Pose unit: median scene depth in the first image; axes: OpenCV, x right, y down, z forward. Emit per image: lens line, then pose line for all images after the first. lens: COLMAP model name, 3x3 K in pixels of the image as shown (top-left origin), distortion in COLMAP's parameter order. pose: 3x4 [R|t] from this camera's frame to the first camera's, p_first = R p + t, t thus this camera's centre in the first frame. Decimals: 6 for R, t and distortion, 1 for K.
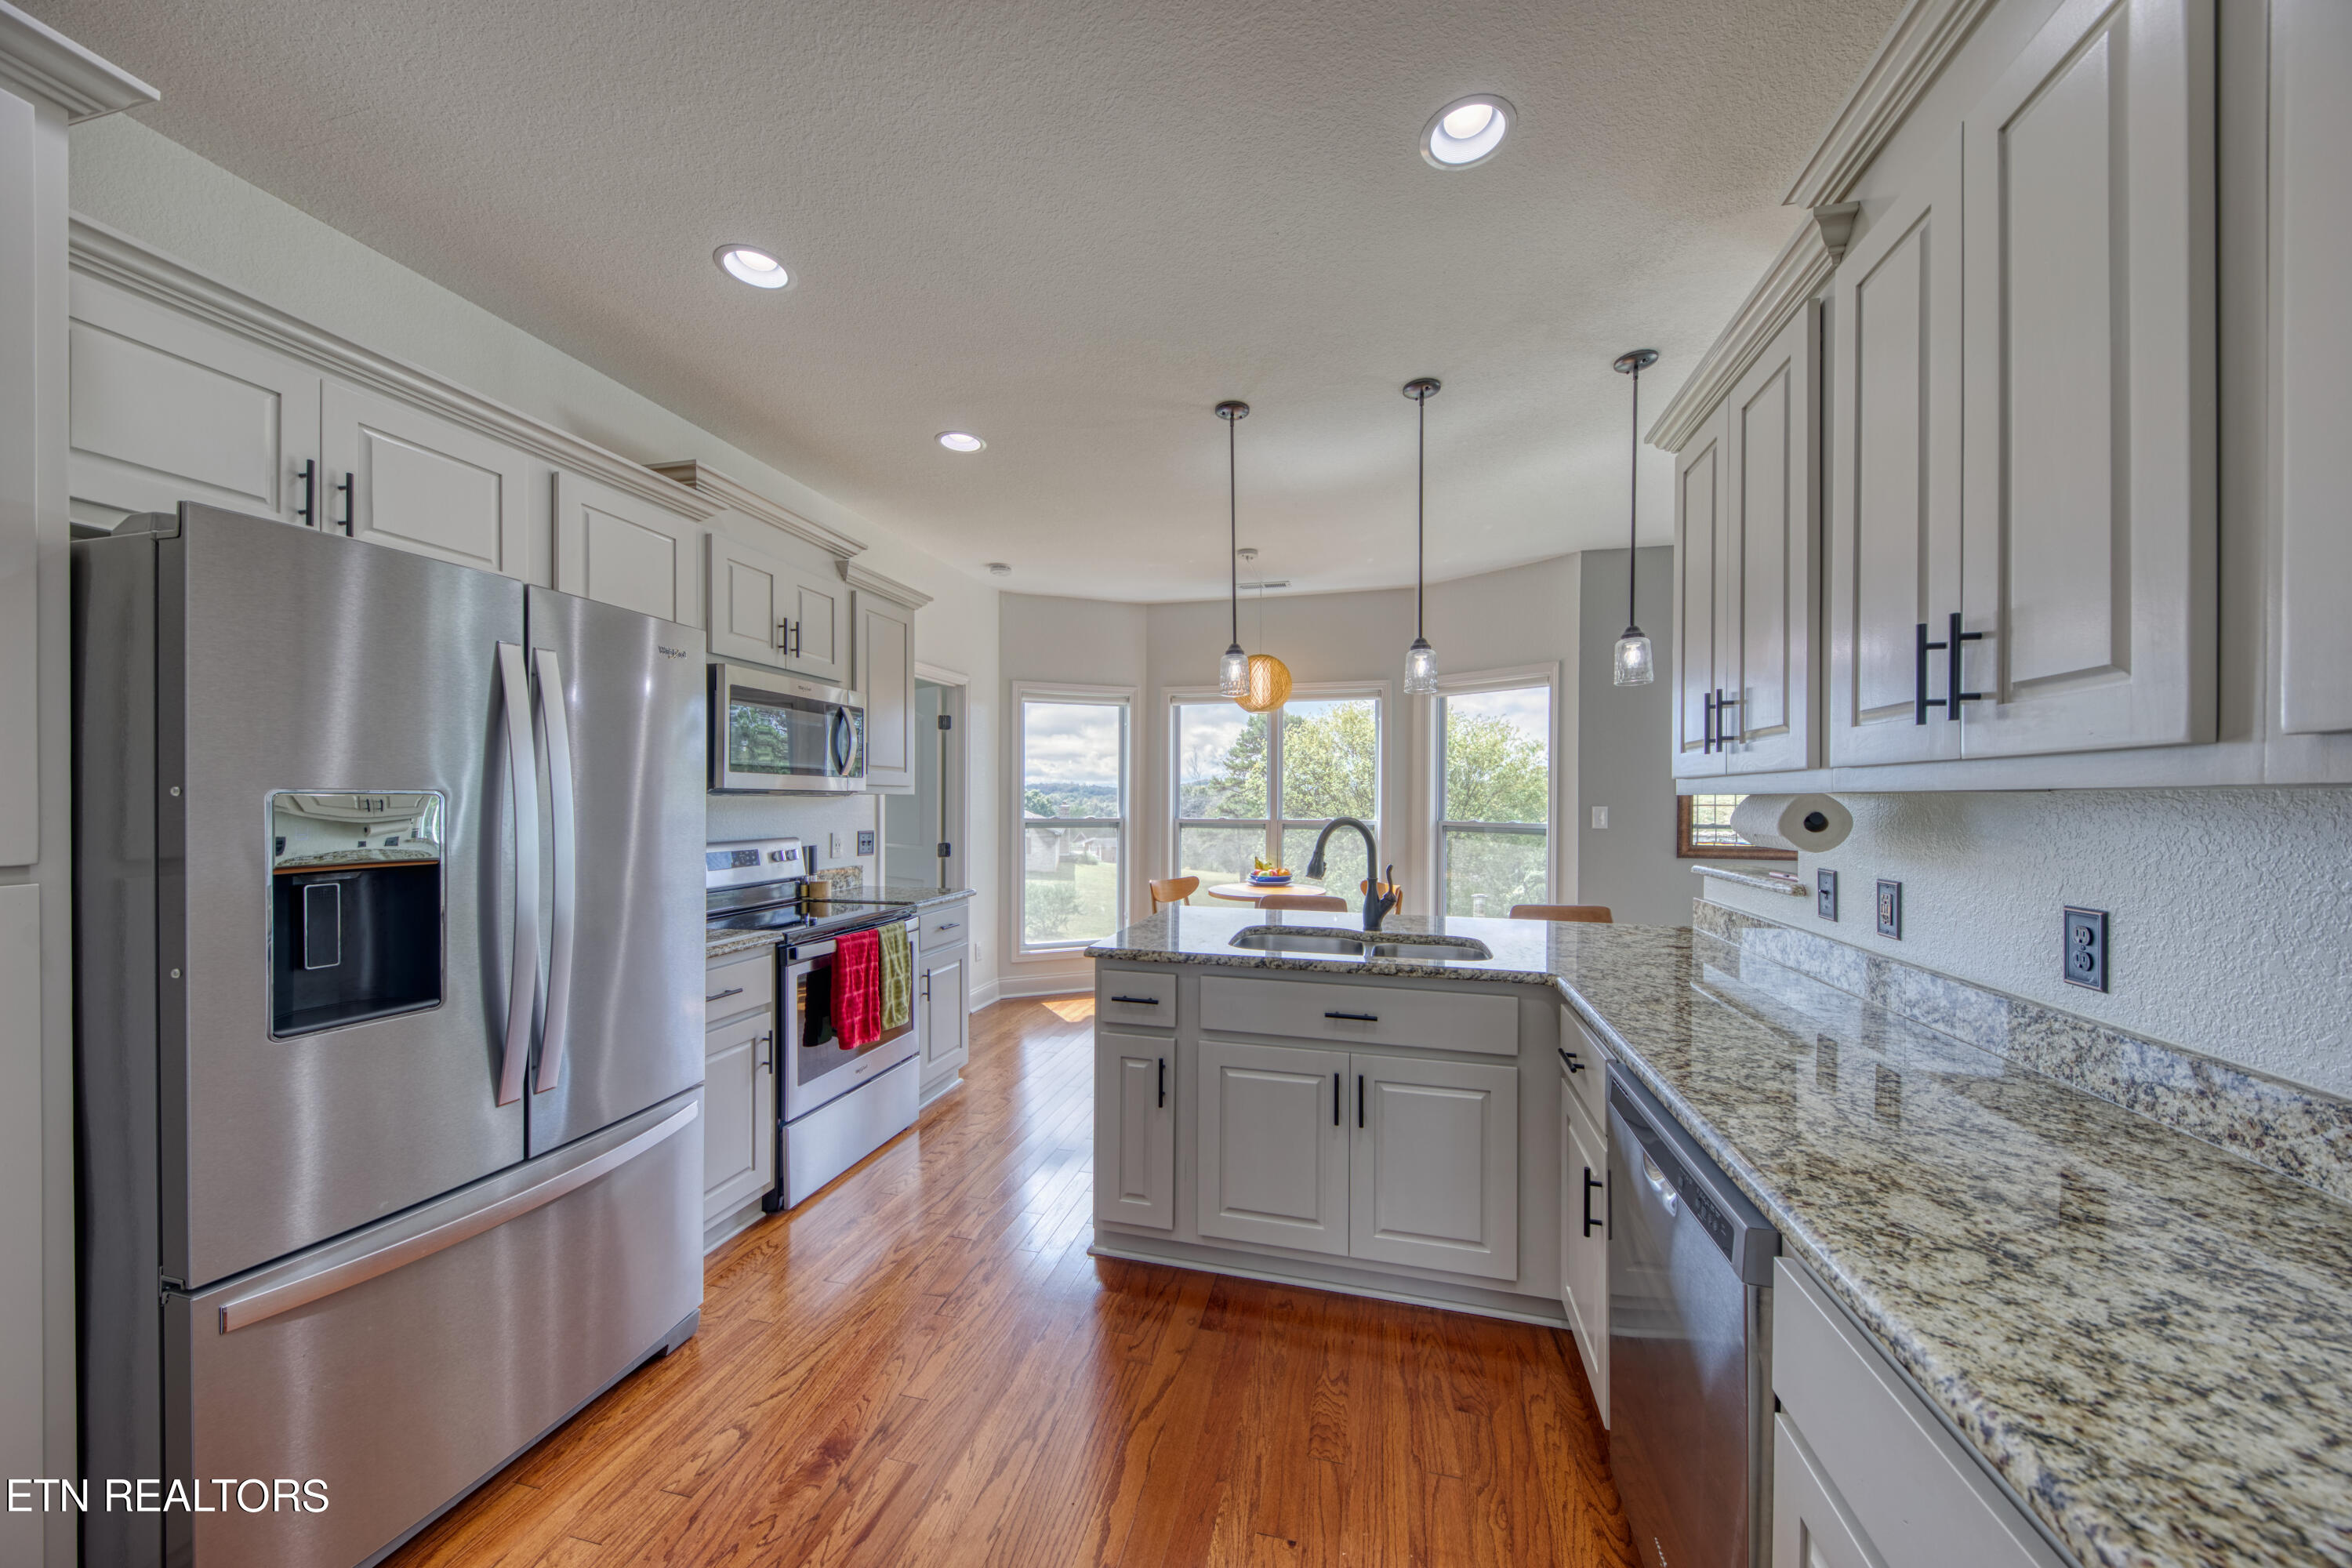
lens RADIAL K [[816.6, 0, 1191.9], [0, 816.6, 802.3], [0, 0, 1]] dist [0.009648, -0.005192]
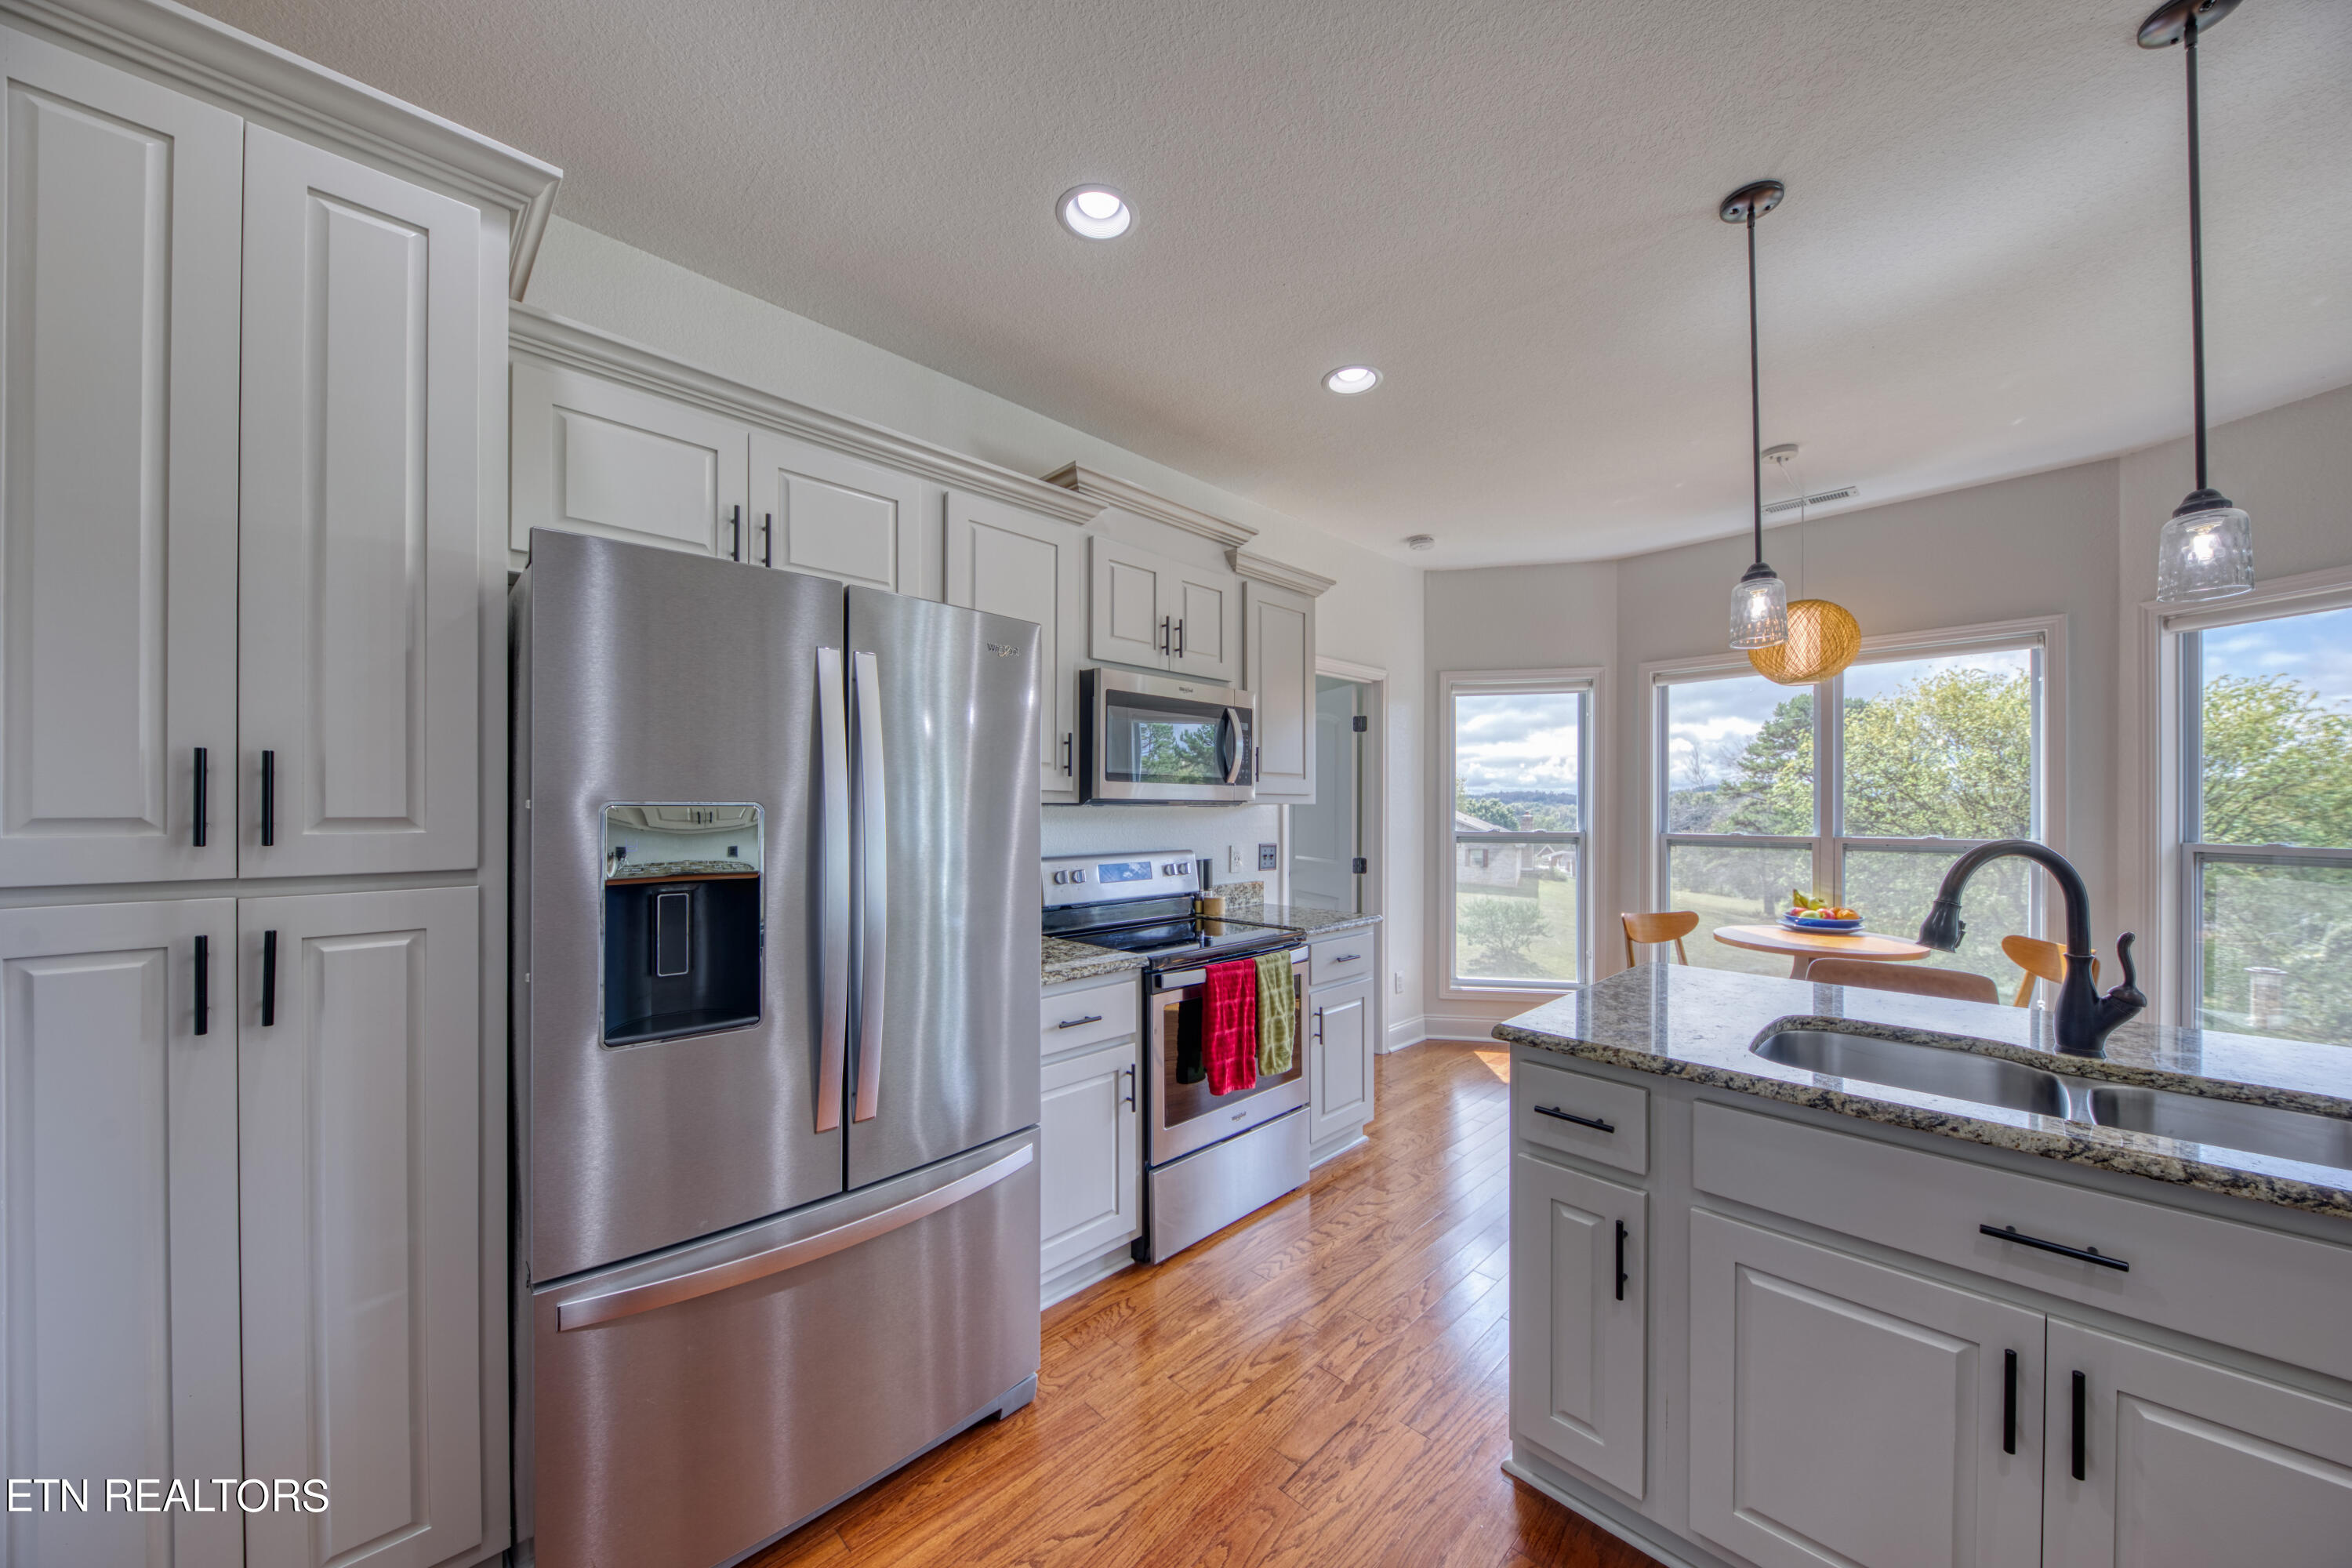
lens RADIAL K [[816.6, 0, 1172.5], [0, 816.6, 806.8], [0, 0, 1]] dist [0.009648, -0.005192]
pose [[0.843827, -0.004459, -0.536597, 0.011361], [0.001015, 0.999977, -0.006713, -0.001262], [0.536614, 0.005120, 0.843812, 0.270025]]
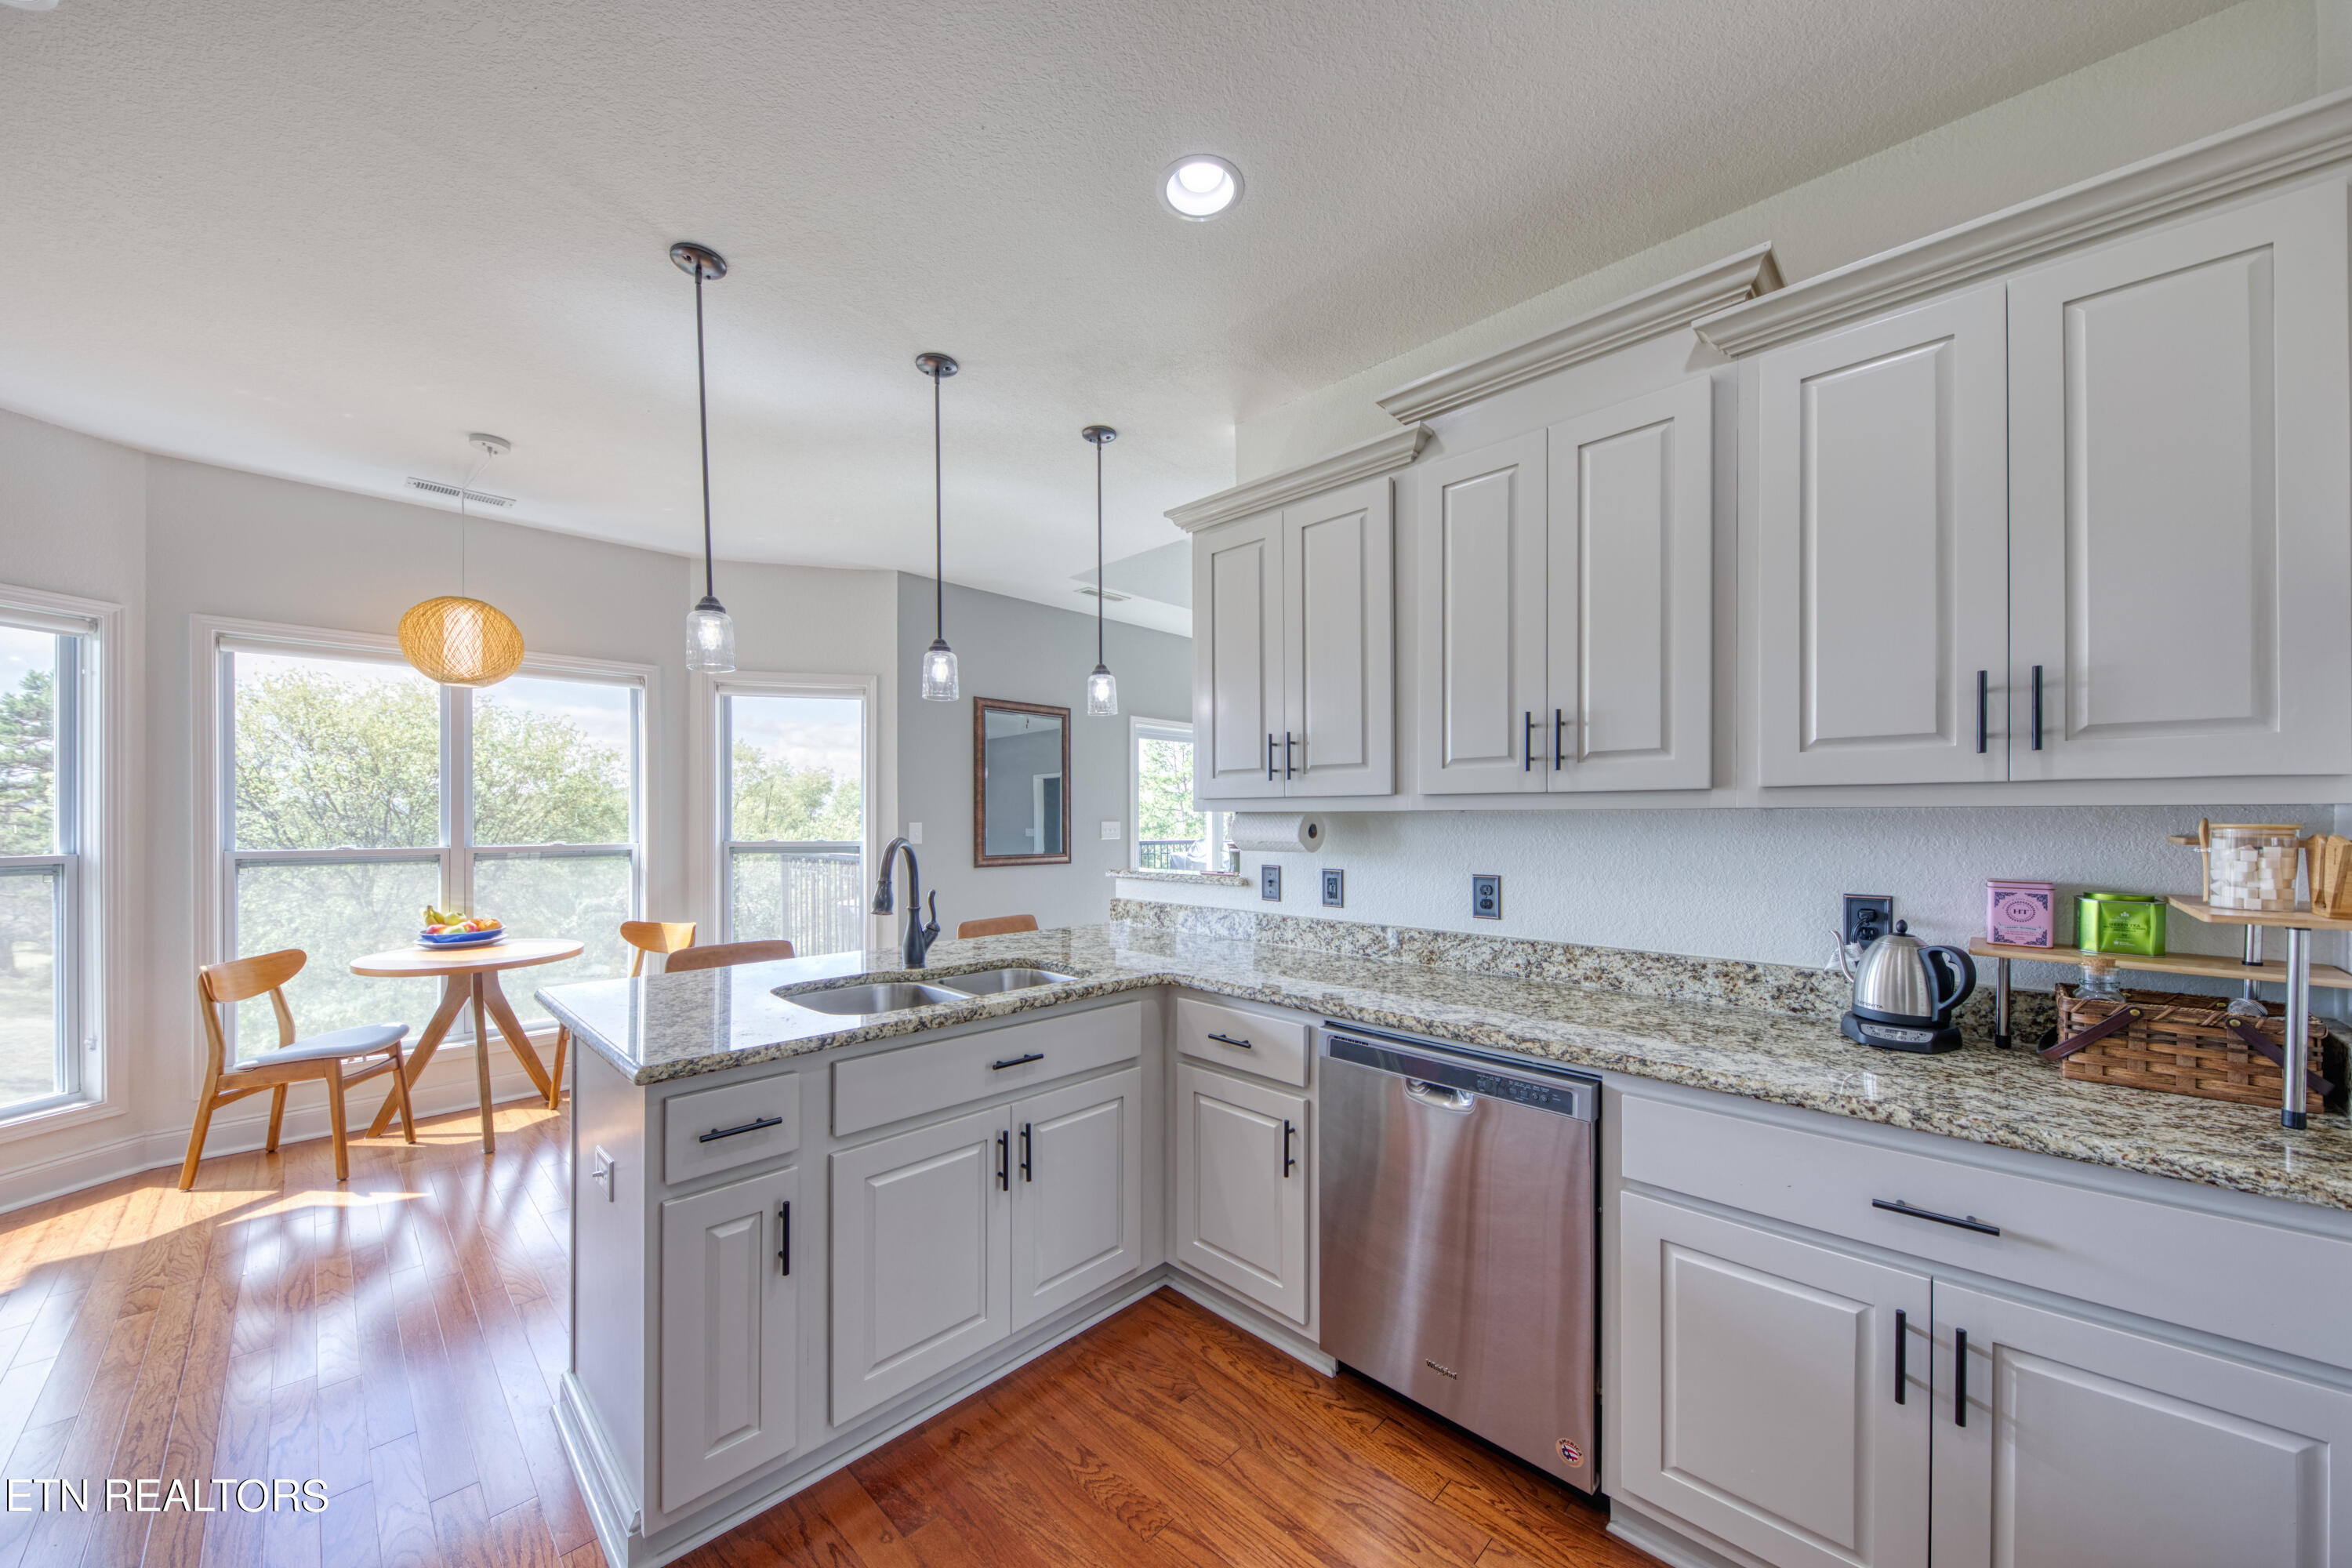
lens RADIAL K [[816.6, 0, 1193.5], [0, 816.6, 819.1], [0, 0, 1]] dist [0.009648, -0.005192]
pose [[0.502366, -0.006725, 0.864629, -0.433672], [0.006048, 0.999973, 0.004264, -0.003319], [-0.864634, 0.003087, 0.502393, 0.353083]]
